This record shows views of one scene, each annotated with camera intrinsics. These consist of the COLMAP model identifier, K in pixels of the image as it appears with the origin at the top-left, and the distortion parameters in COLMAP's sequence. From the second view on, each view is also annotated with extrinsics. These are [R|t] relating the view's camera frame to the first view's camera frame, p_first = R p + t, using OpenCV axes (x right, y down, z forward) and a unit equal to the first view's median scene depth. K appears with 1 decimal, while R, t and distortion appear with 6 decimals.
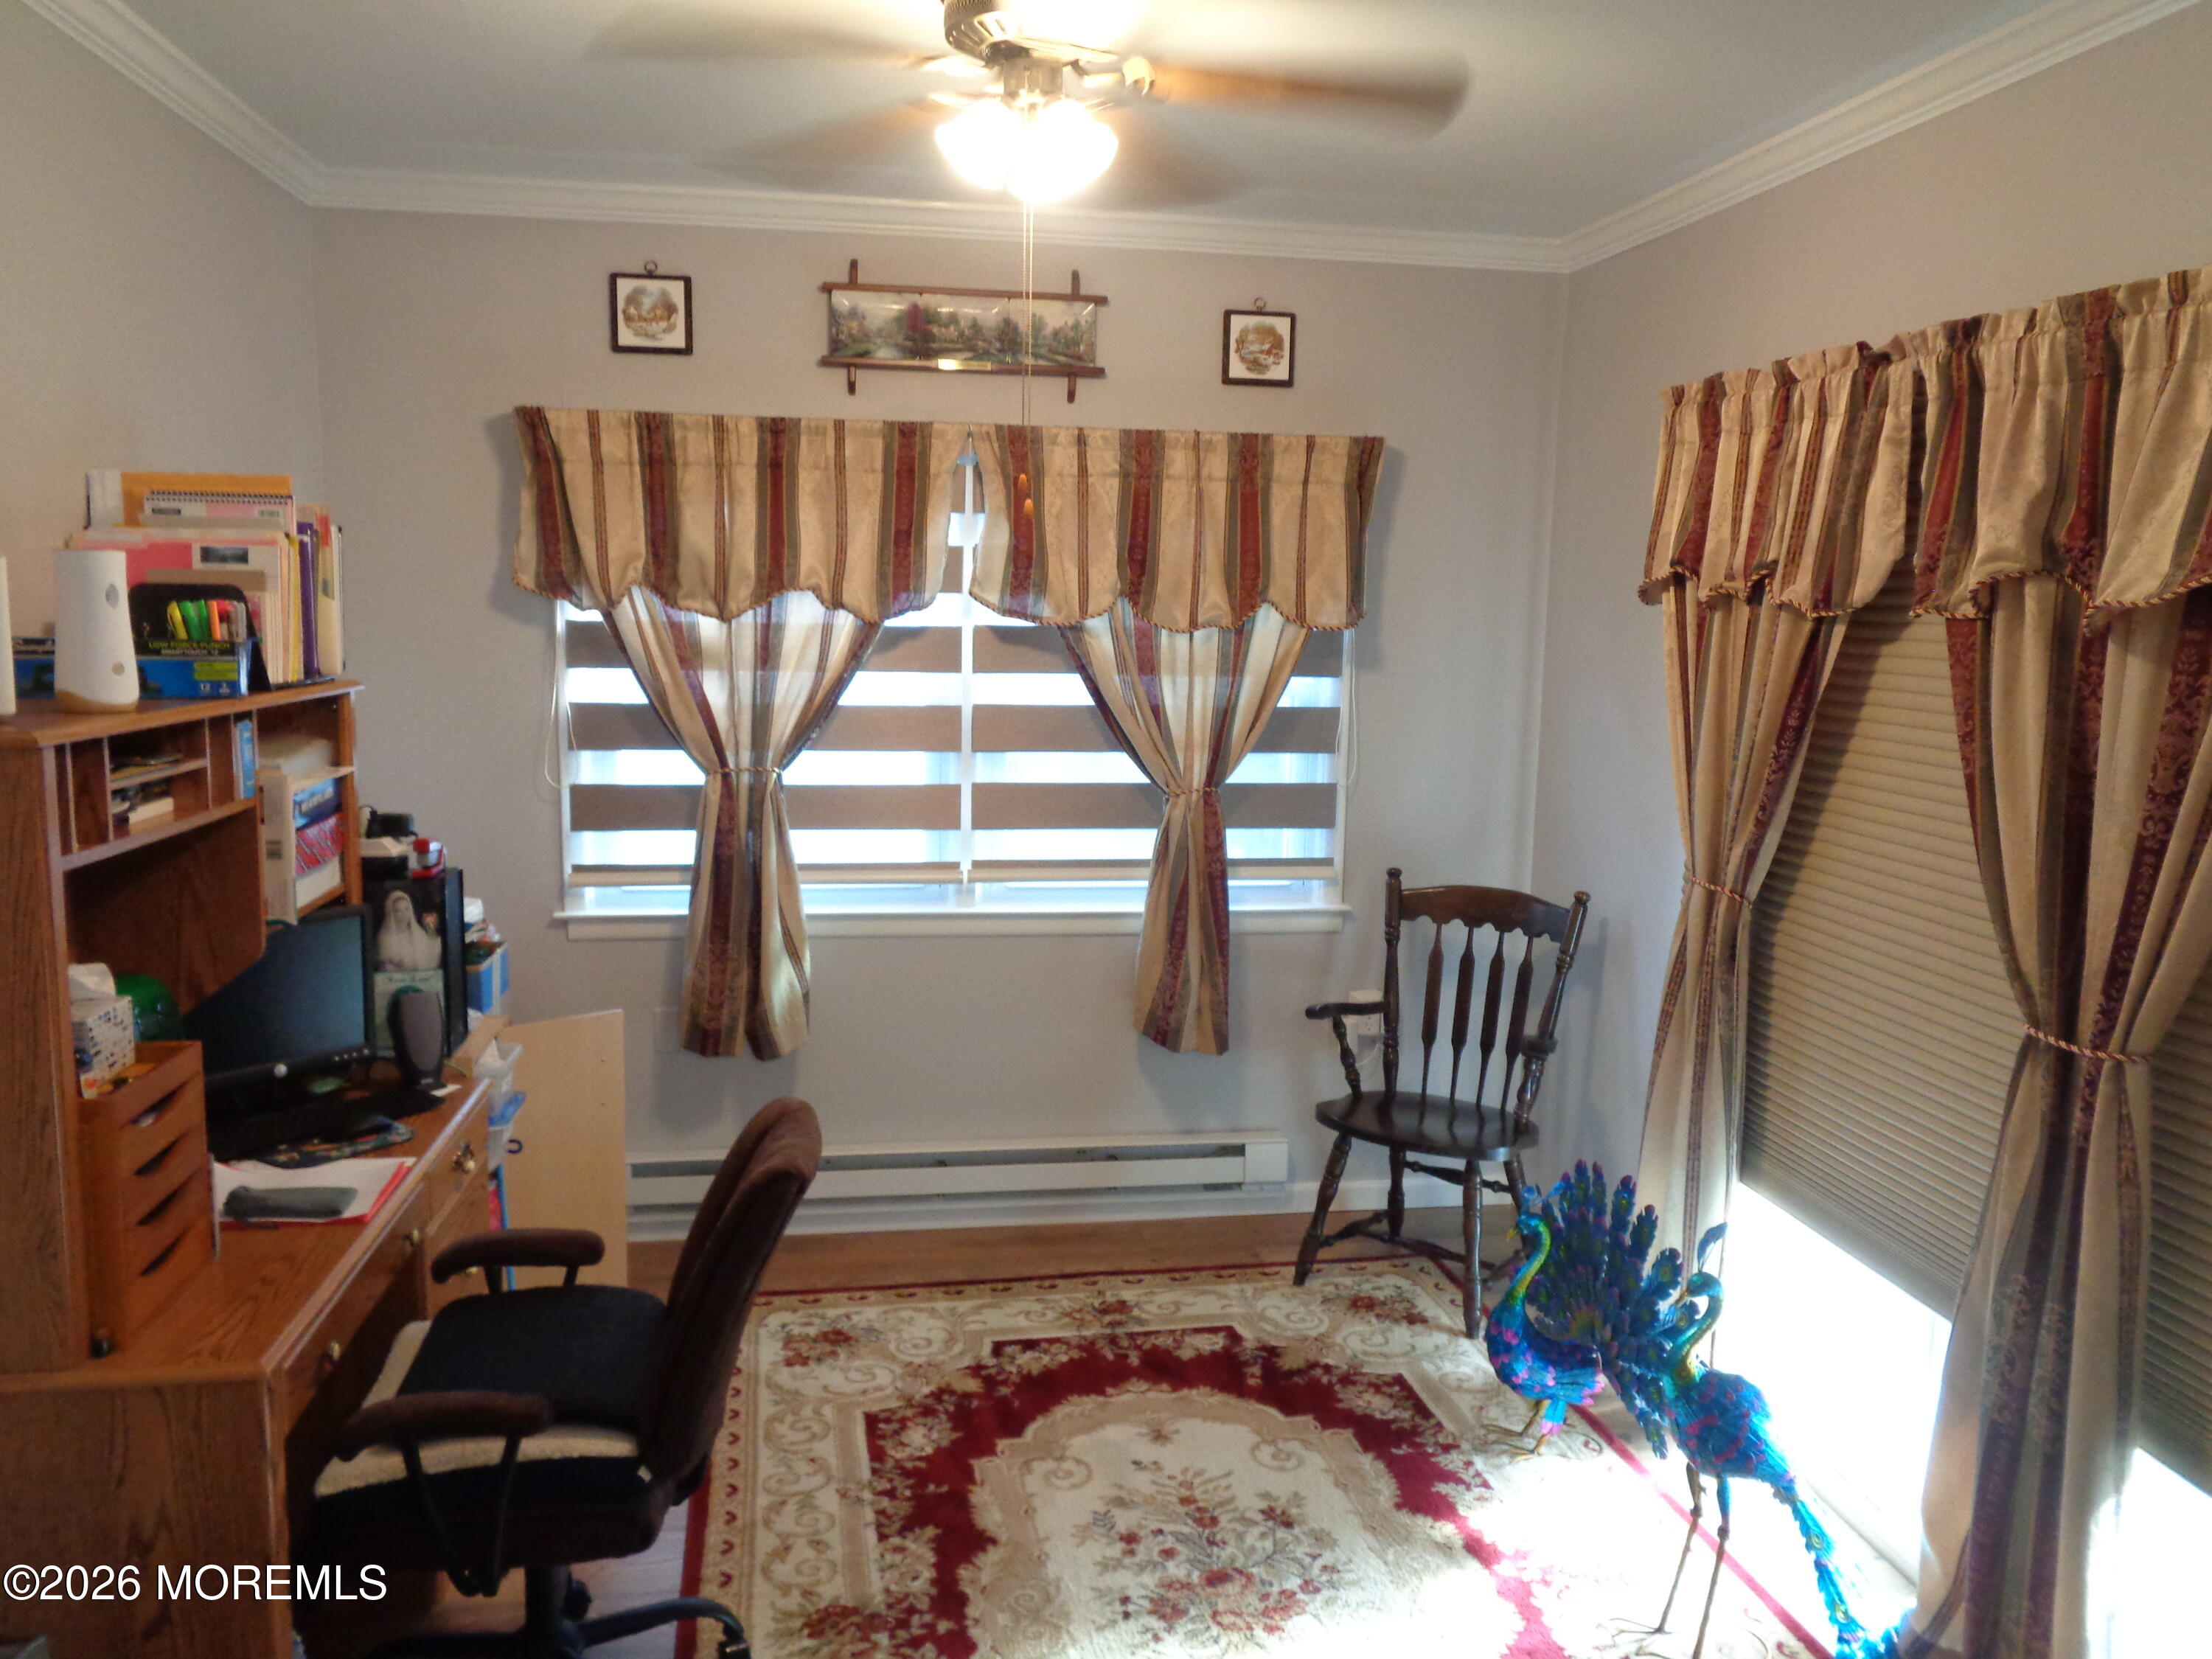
lens RADIAL K [[1666.3, 0, 1098.3], [0, 1666.3, 811.8], [0, 0, 1]] dist [-0.007390, 0.009567]
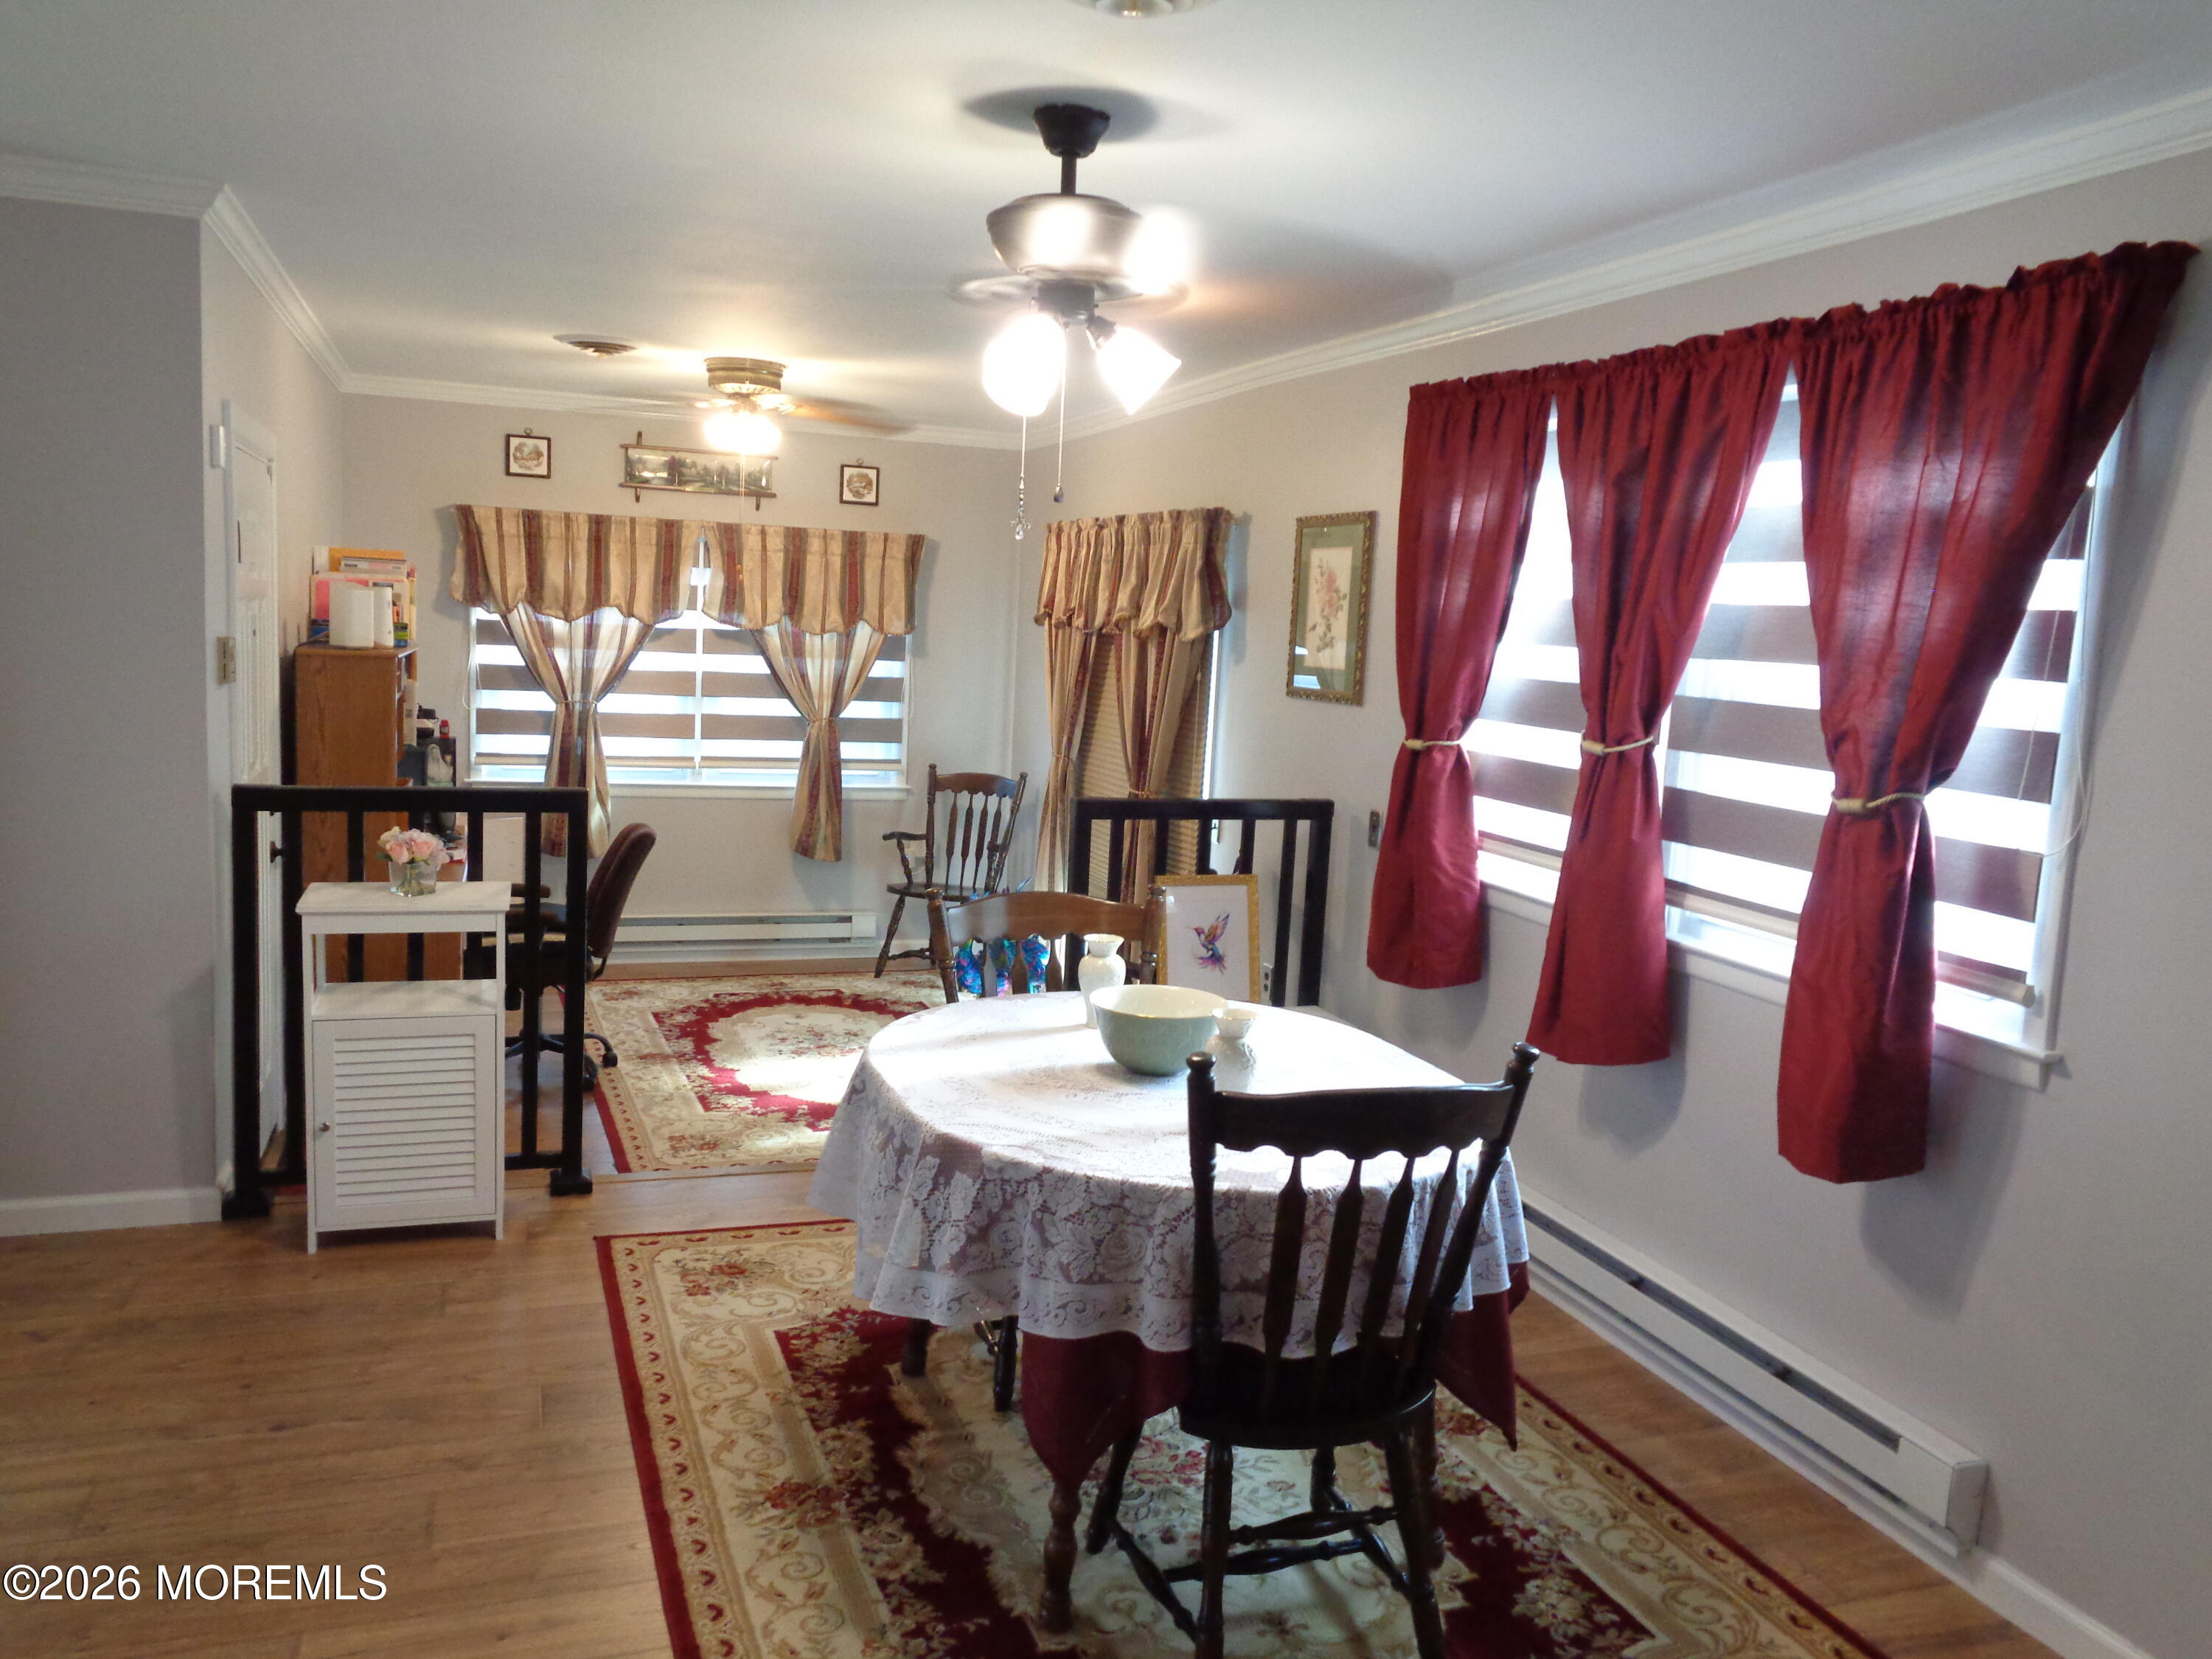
lens RADIAL K [[1666.3, 0, 1111.5], [0, 1666.3, 814.0], [0, 0, 1]] dist [-0.007390, 0.009567]
pose [[0.980385, 0.005654, 0.197009, 0.006906], [-0.003464, 0.999928, -0.011459, 0.118757], [-0.197060, 0.010551, 0.980335, -0.937013]]
